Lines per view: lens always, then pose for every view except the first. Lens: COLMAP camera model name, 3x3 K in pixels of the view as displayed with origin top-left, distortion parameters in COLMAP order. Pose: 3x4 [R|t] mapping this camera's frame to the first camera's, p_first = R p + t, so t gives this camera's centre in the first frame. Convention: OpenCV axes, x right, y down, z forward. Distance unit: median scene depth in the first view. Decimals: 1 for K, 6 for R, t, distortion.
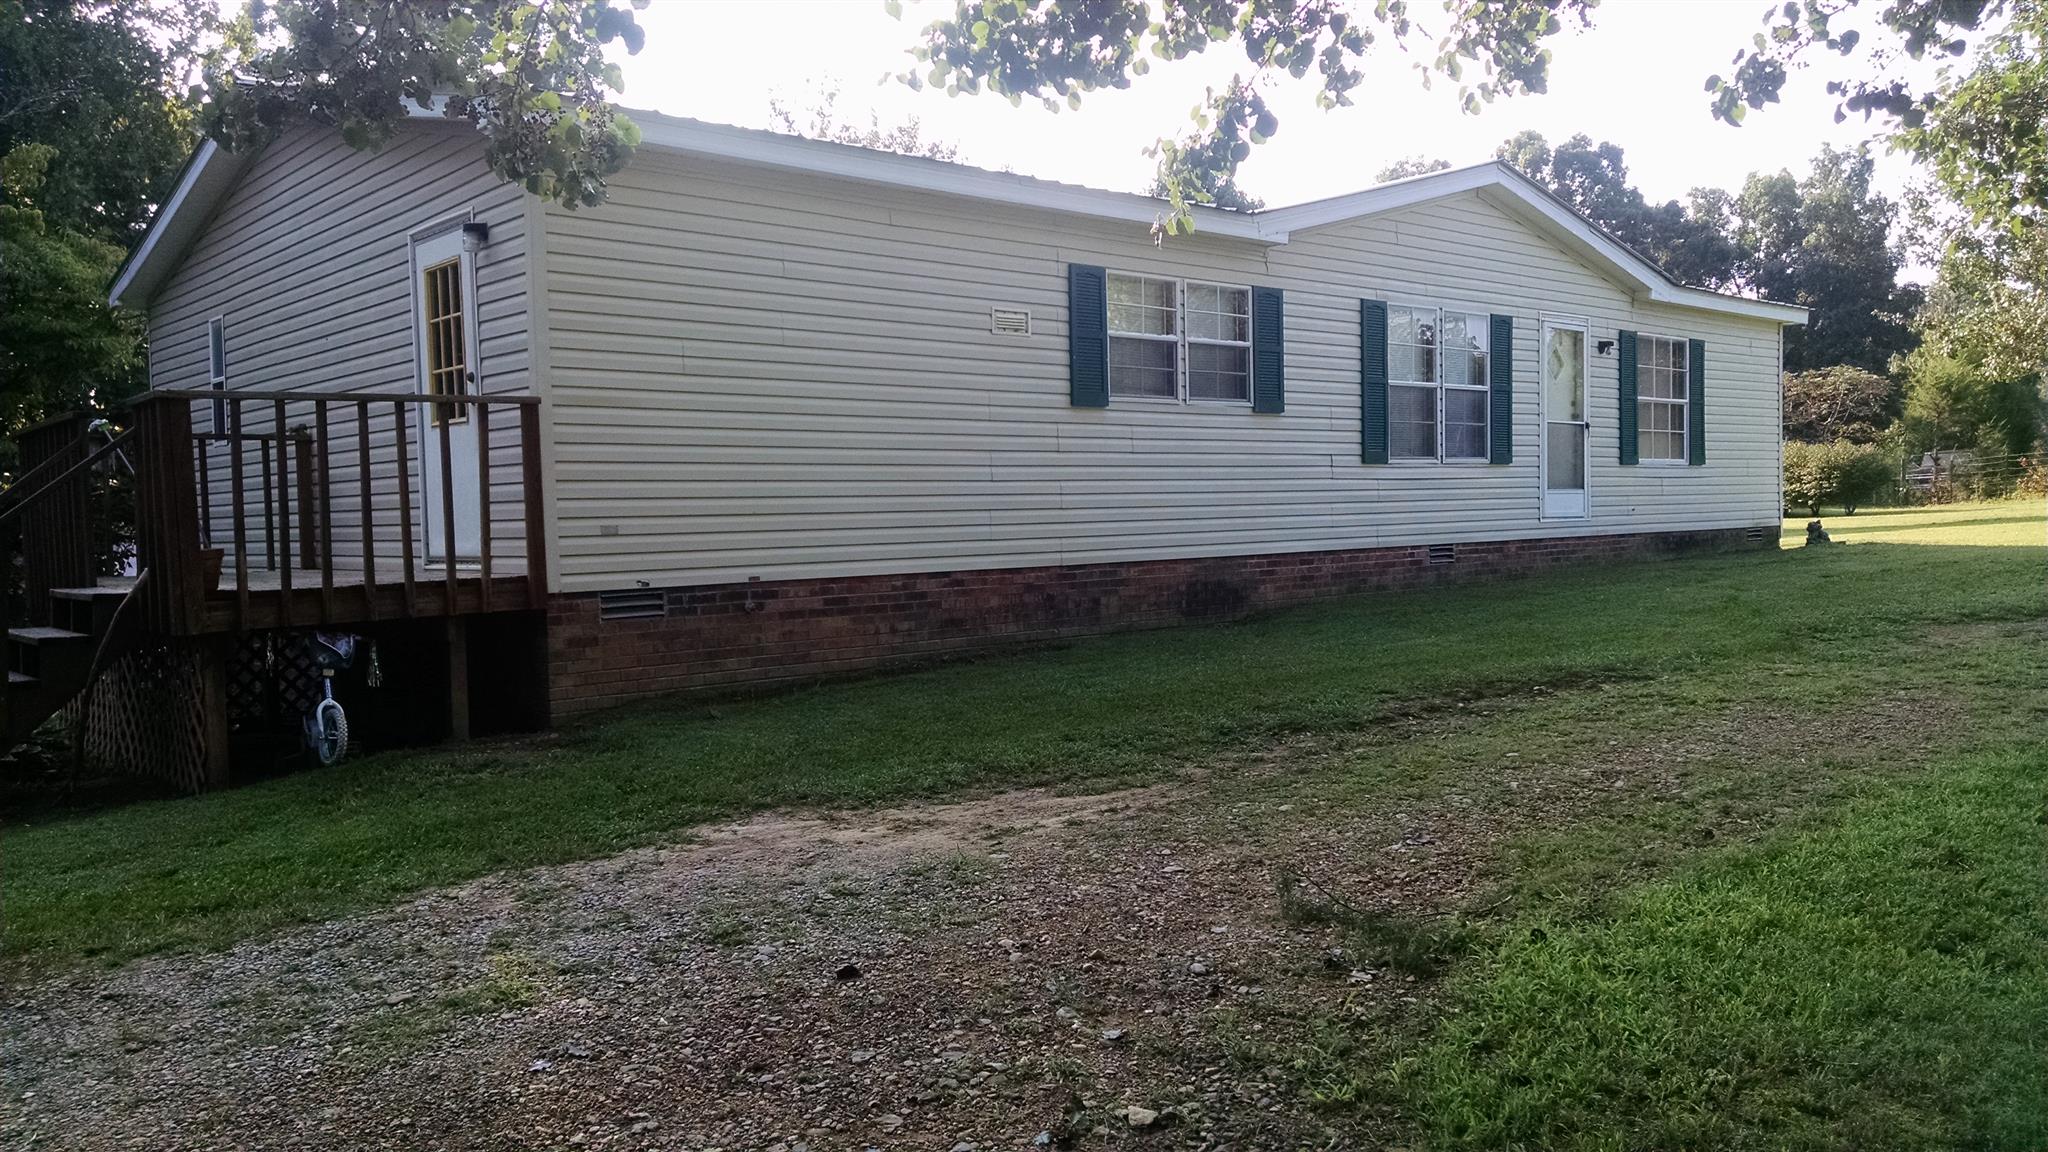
lens RADIAL K [[1570.6, 0, 1019.9], [0, 1570.6, 570.8], [0, 0, 1]] dist [-0.004067, -0.009725]
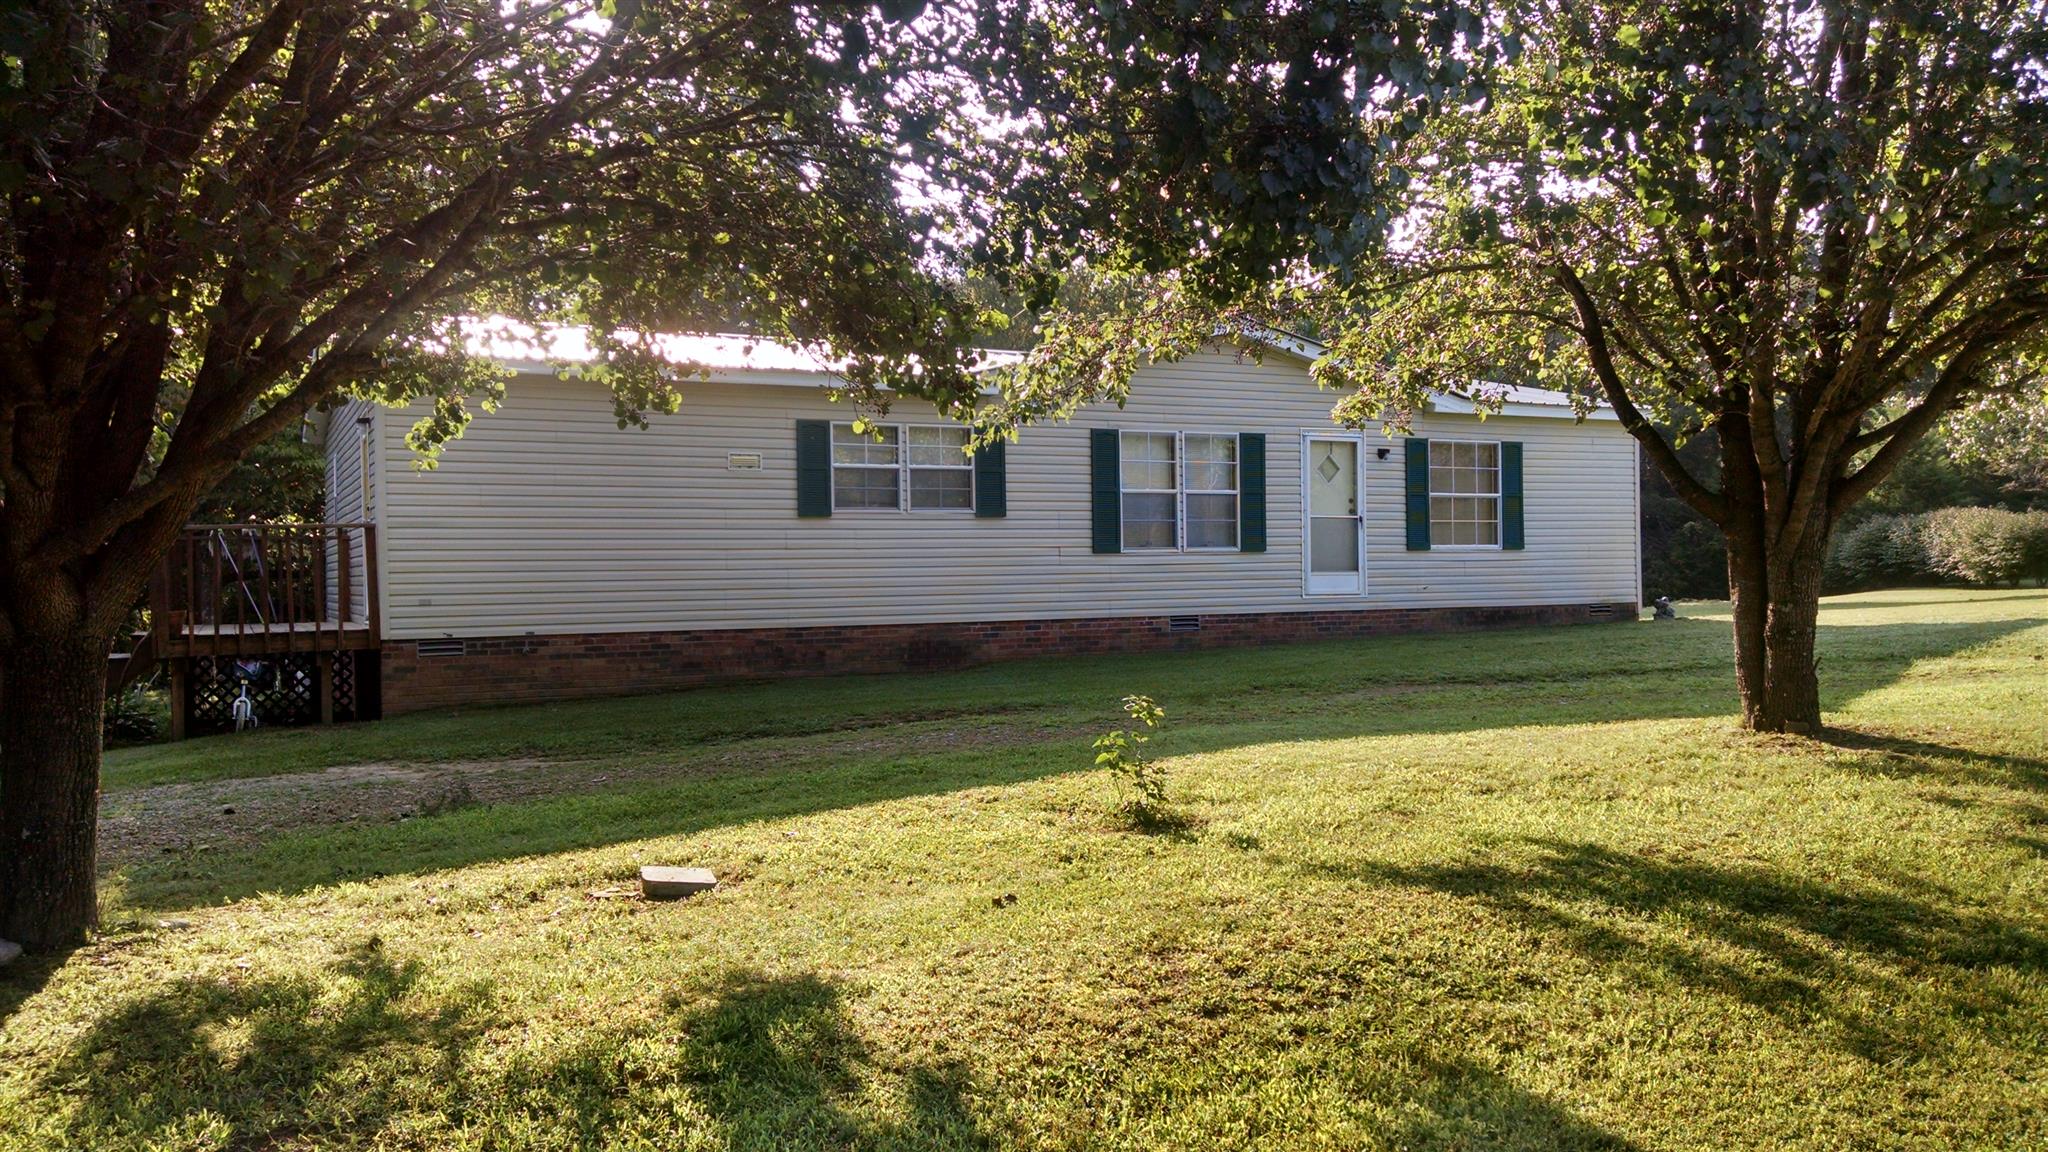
lens RADIAL K [[1570.6, 0, 1028.0], [0, 1570.6, 582.3], [0, 0, 1]] dist [-0.004067, -0.009725]
pose [[0.968950, 0.008577, -0.247109, 0.530457], [-0.015754, 0.999509, -0.027082, -0.008412], [0.246755, 0.030134, 0.968609, -0.307053]]
